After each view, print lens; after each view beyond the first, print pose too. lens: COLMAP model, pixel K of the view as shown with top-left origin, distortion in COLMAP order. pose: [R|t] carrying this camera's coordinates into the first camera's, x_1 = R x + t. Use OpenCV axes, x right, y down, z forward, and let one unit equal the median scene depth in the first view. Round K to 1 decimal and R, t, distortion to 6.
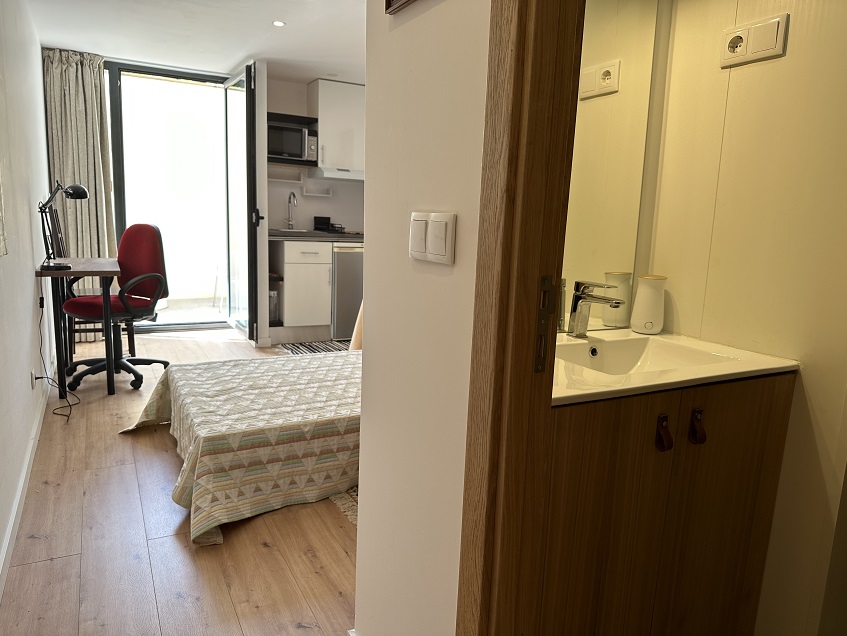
lens RADIAL K [[594.7, 0, 423.5], [0, 594.7, 318.0], [0, 0, 1]] dist [0.039520, -0.061453]
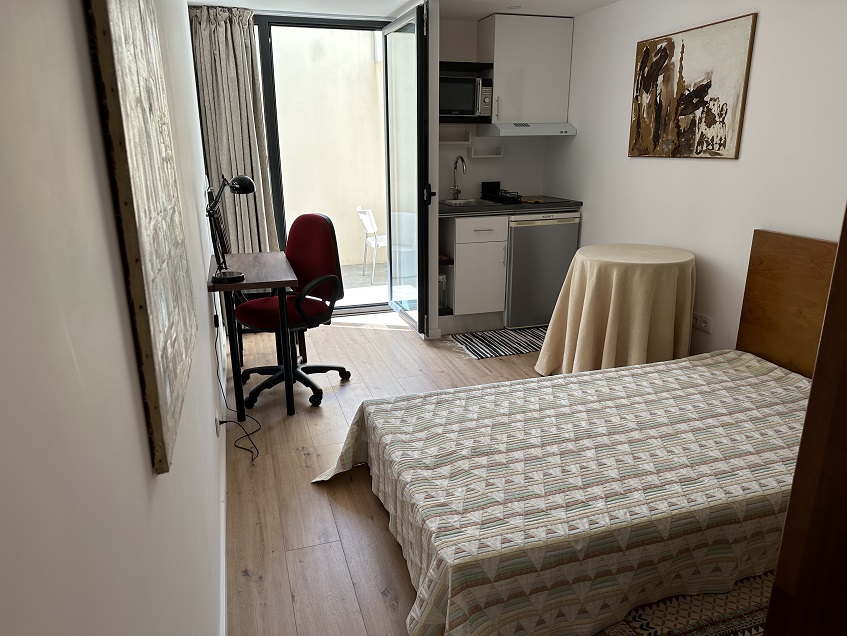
lens RADIAL K [[591.4, 0, 420.5], [0, 591.4, 327.5], [0, 0, 1]] dist [0.084101, -0.159720]
pose [[0.981075, 0.010720, -0.193331, -0.127193], [0.013751, 0.992088, 0.124793, -0.087293], [0.193139, -0.125090, 0.973165, 0.149240]]
